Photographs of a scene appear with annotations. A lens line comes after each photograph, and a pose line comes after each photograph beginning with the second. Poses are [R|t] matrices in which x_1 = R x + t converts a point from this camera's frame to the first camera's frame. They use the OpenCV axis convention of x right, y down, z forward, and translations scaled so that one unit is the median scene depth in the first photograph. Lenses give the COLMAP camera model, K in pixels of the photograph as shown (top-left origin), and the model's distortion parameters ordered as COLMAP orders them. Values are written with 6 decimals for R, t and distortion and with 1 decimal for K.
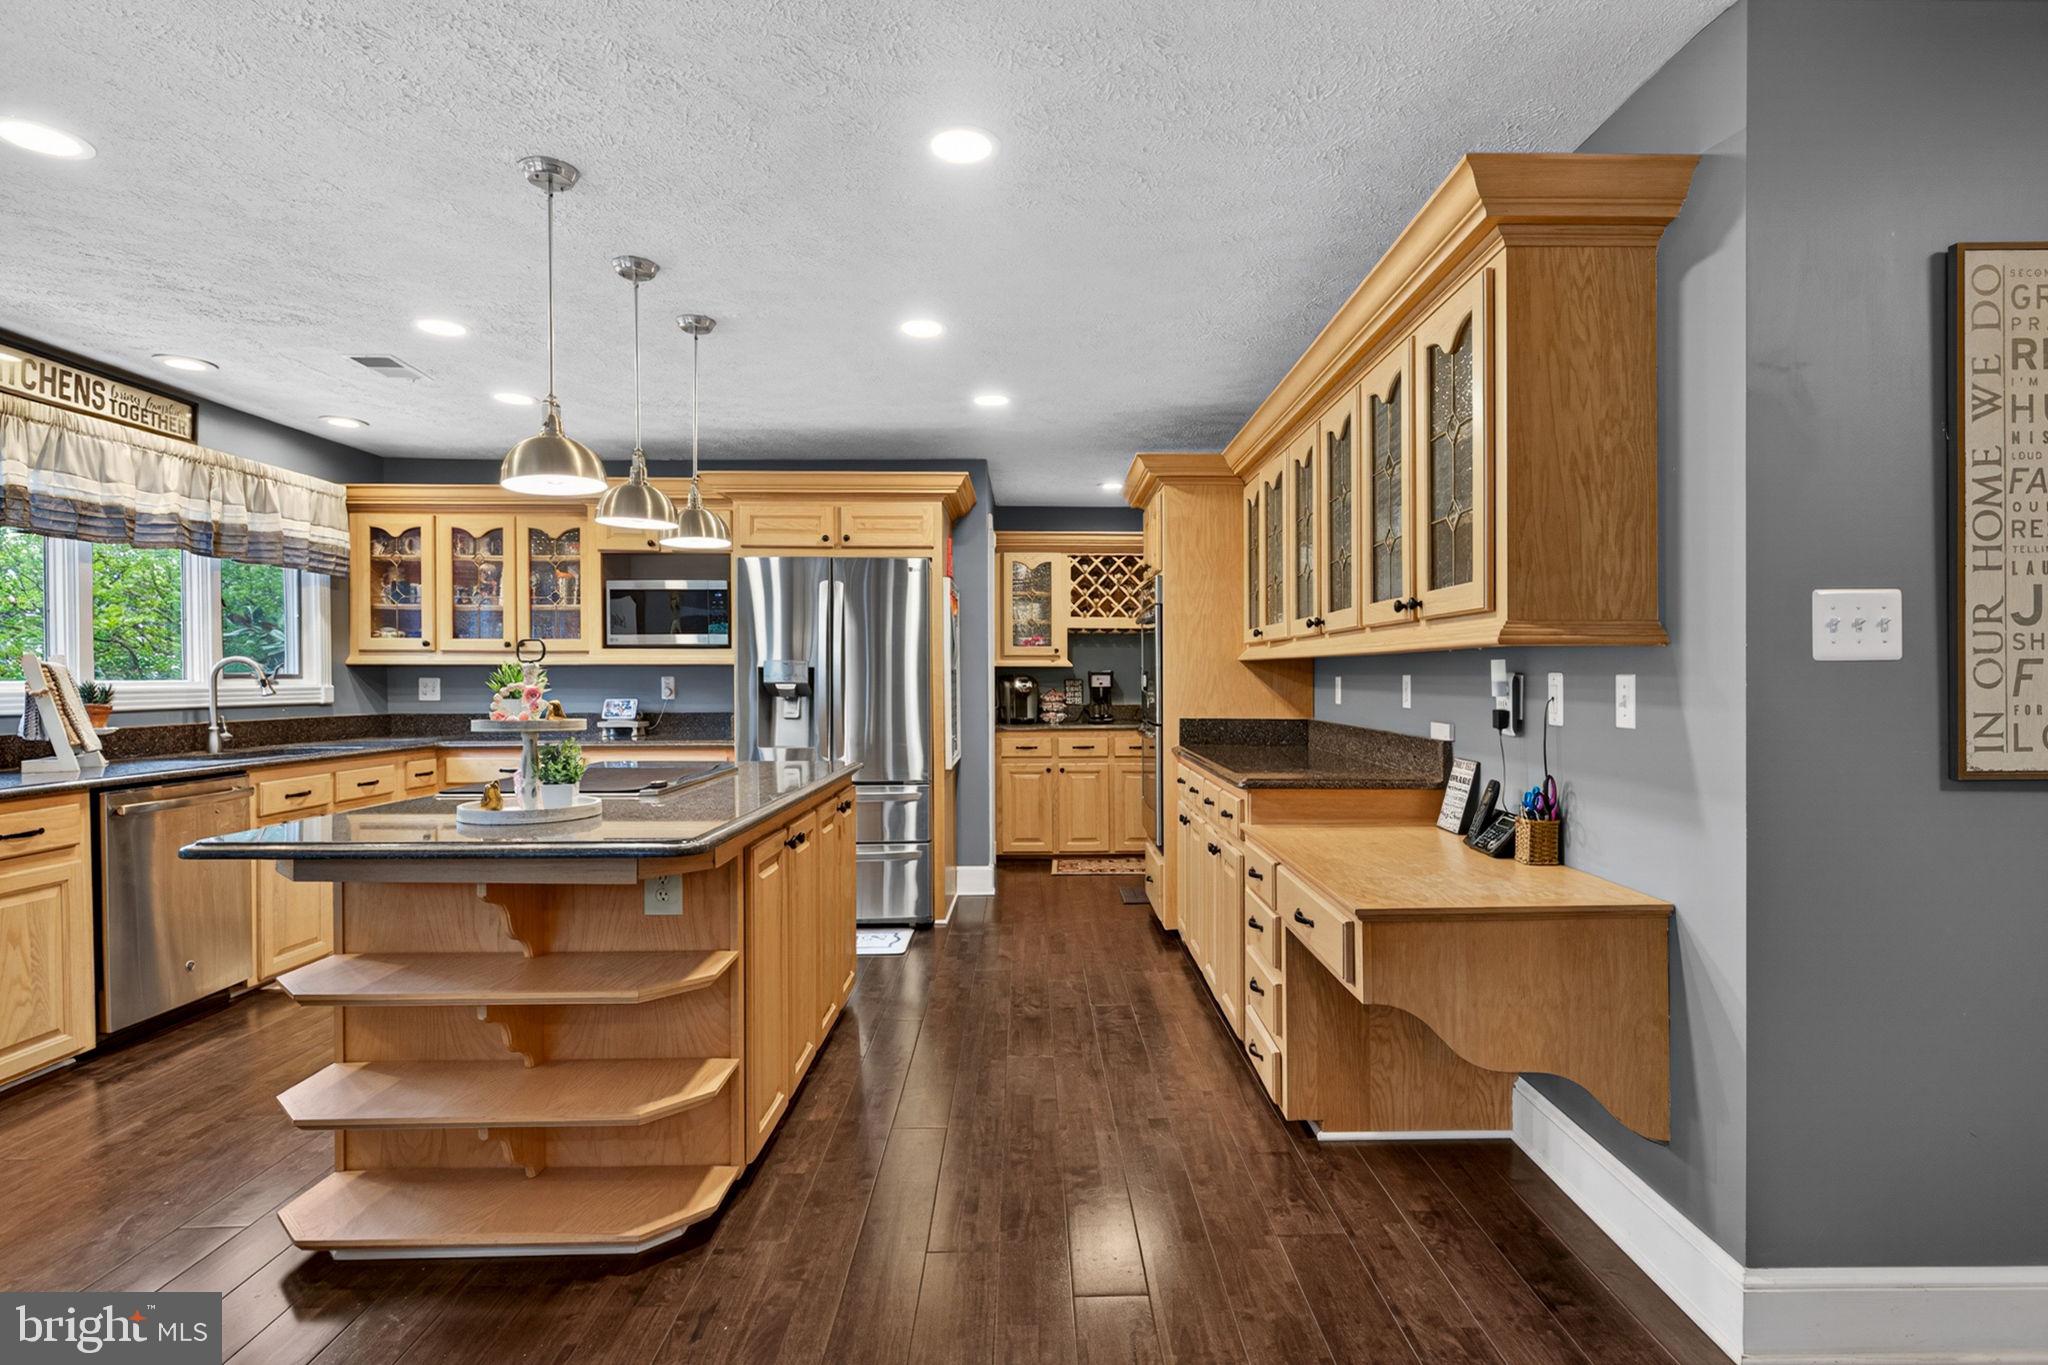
lens RADIAL K [[1032.1, 0, 1049.5], [0, 1032.1, 676.4], [0, 0, 1]] dist [0.001881, 0.000516]
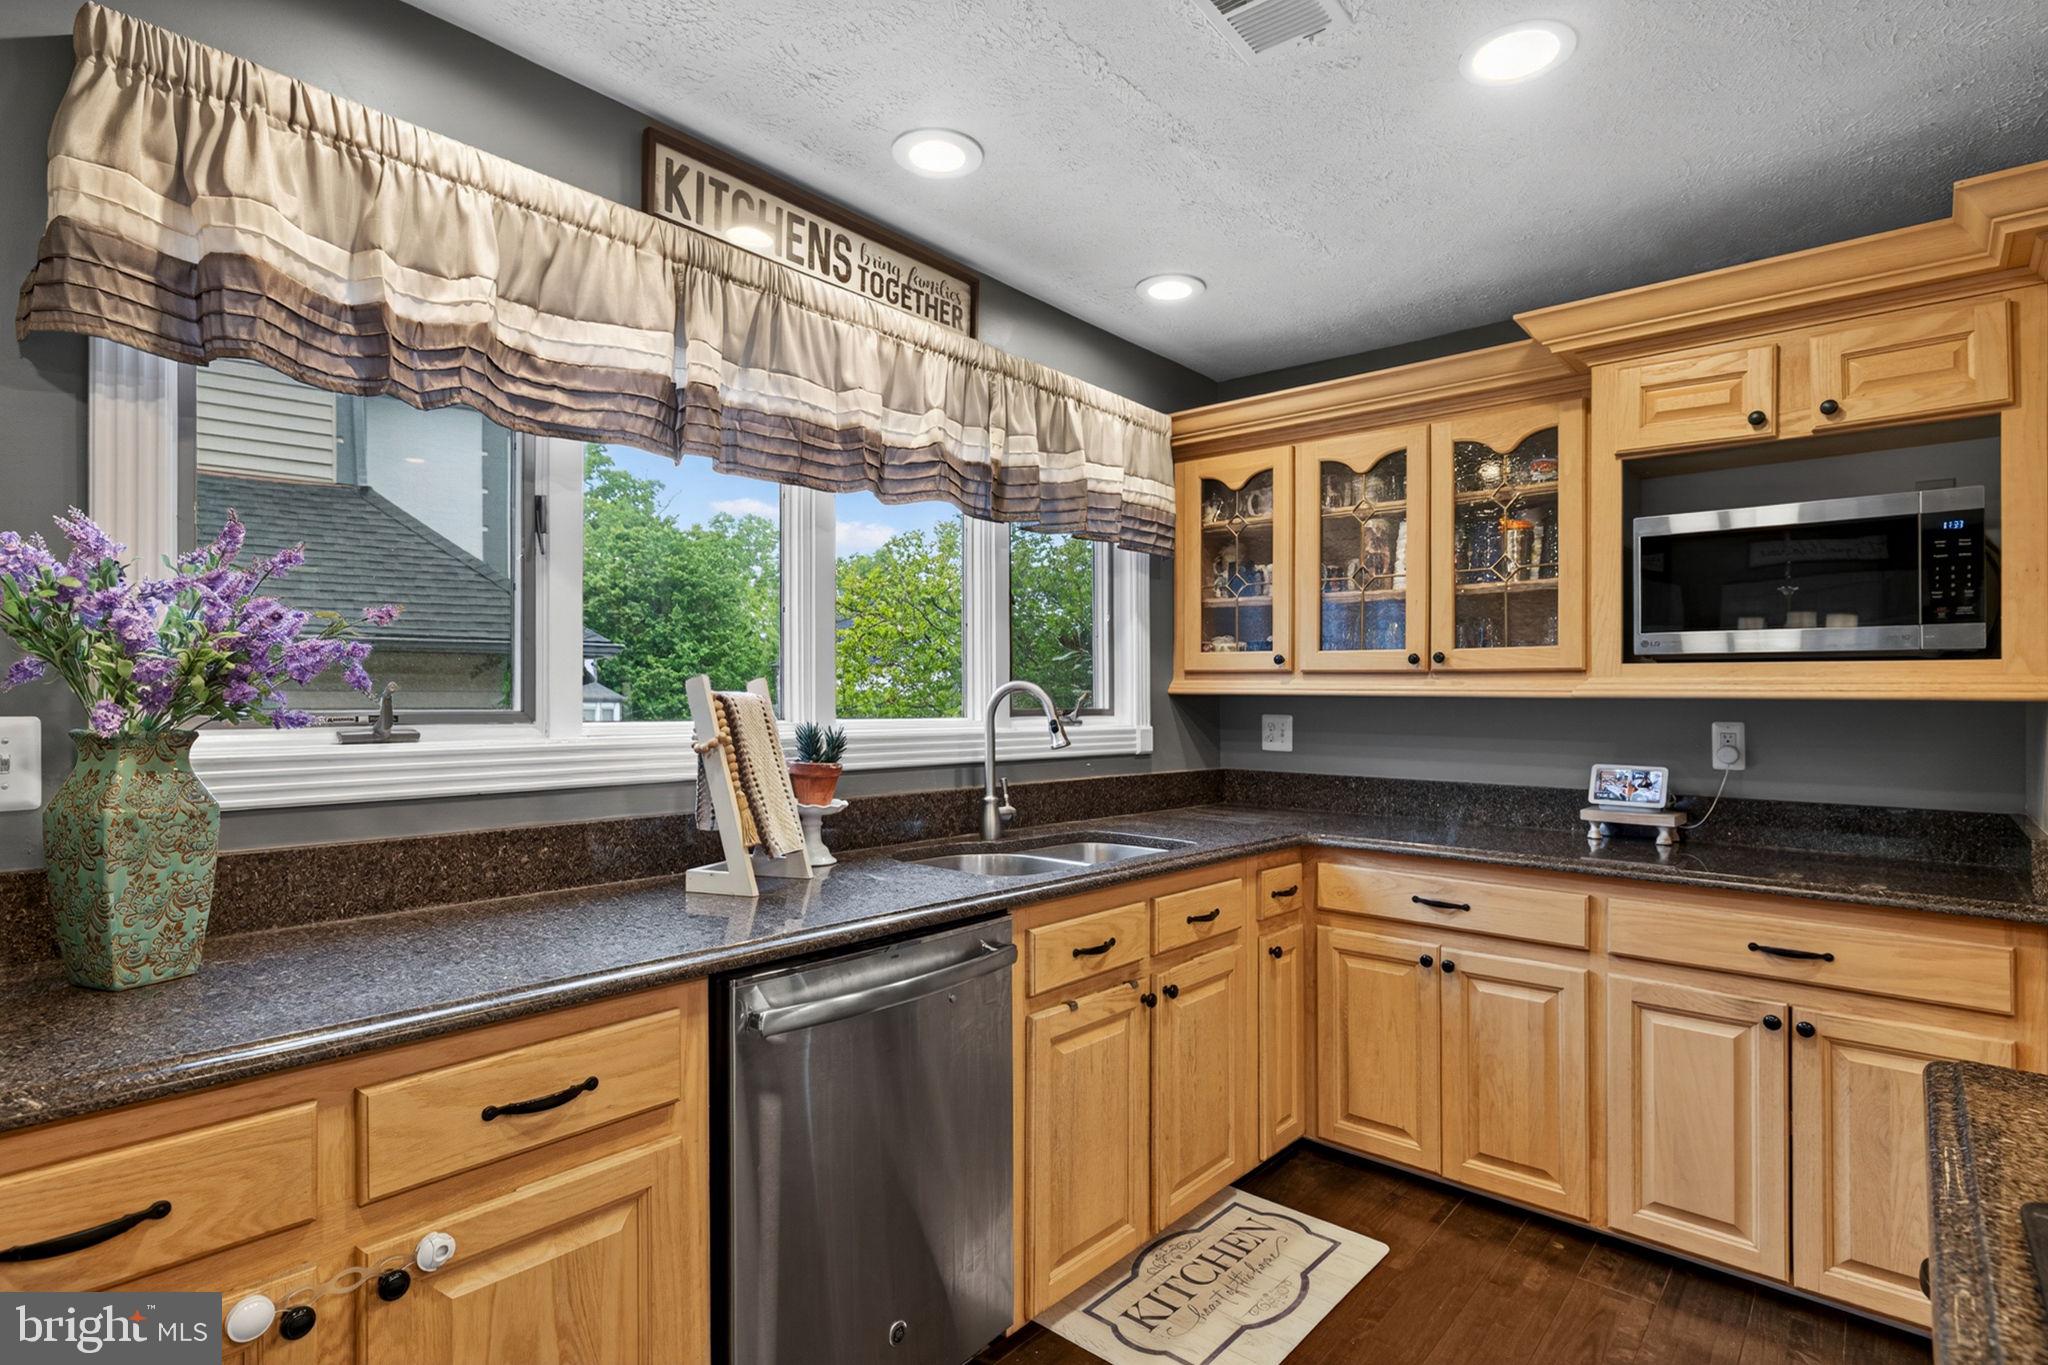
lens RADIAL K [[1032.1, 0, 1049.5], [0, 1032.1, 676.4], [0, 0, 1]] dist [0.001881, 0.000516]
pose [[0.760289, -0.006109, -0.649556, -0.359582], [-0.010463, 0.999711, -0.021649, -0.008765], [0.649500, 0.023256, 0.760005, 0.520457]]
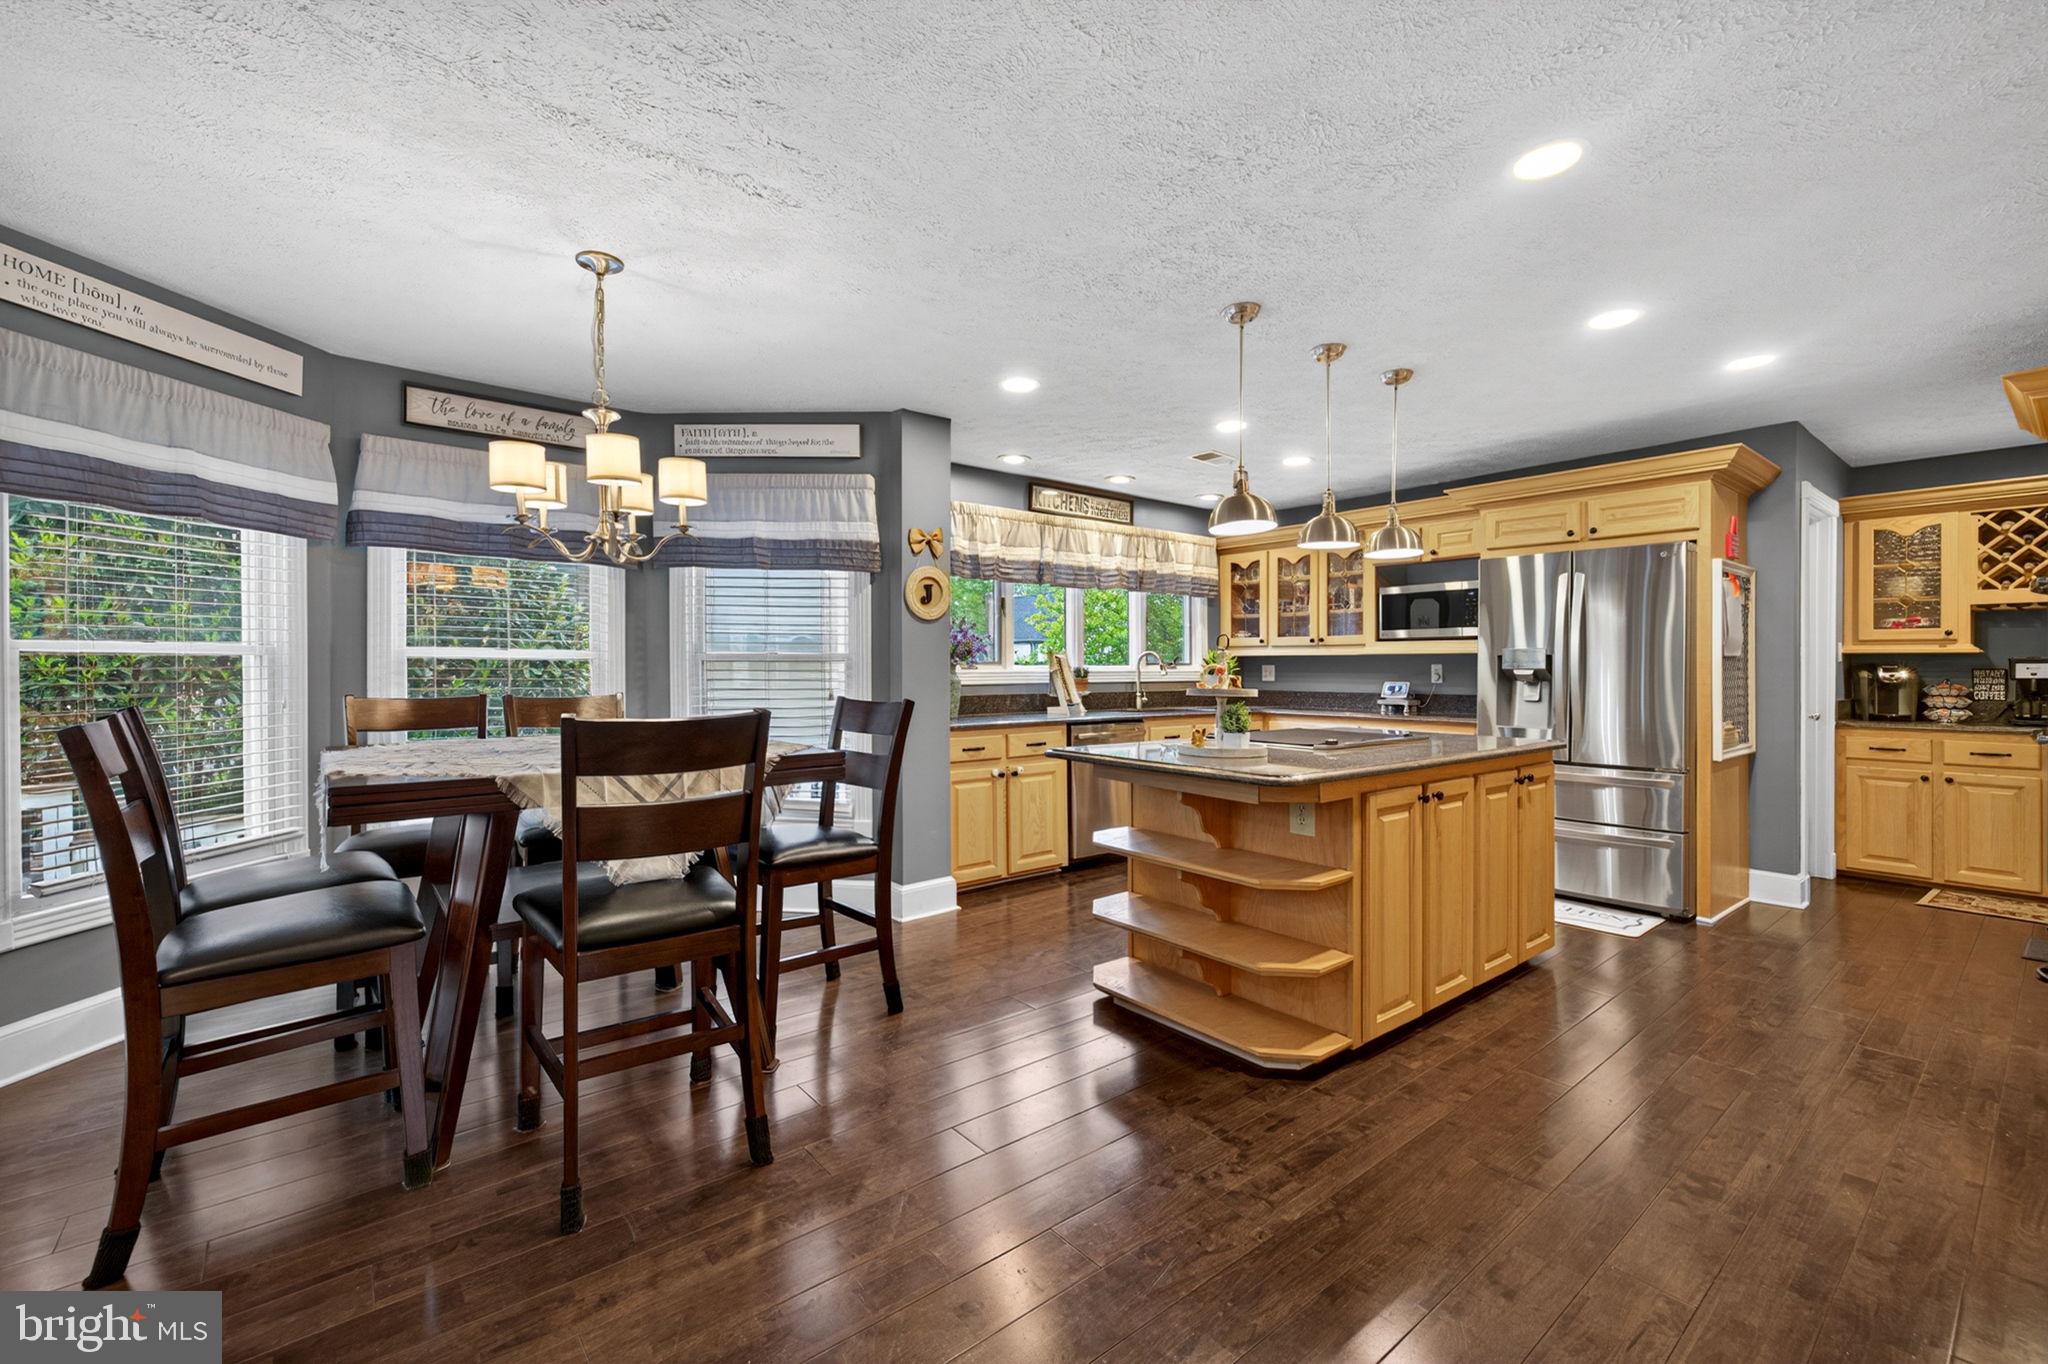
lens RADIAL K [[843.7, 0, 1001.8], [0, 843.7, 671.0], [0, 0, 1]] dist [0.001543, -0.000041]
pose [[0.595908, 0.005805, -0.803032, 0.140841], [-0.003311, 0.999983, 0.004772, 0.006204], [0.803046, -0.000185, 0.595917, 0.011711]]
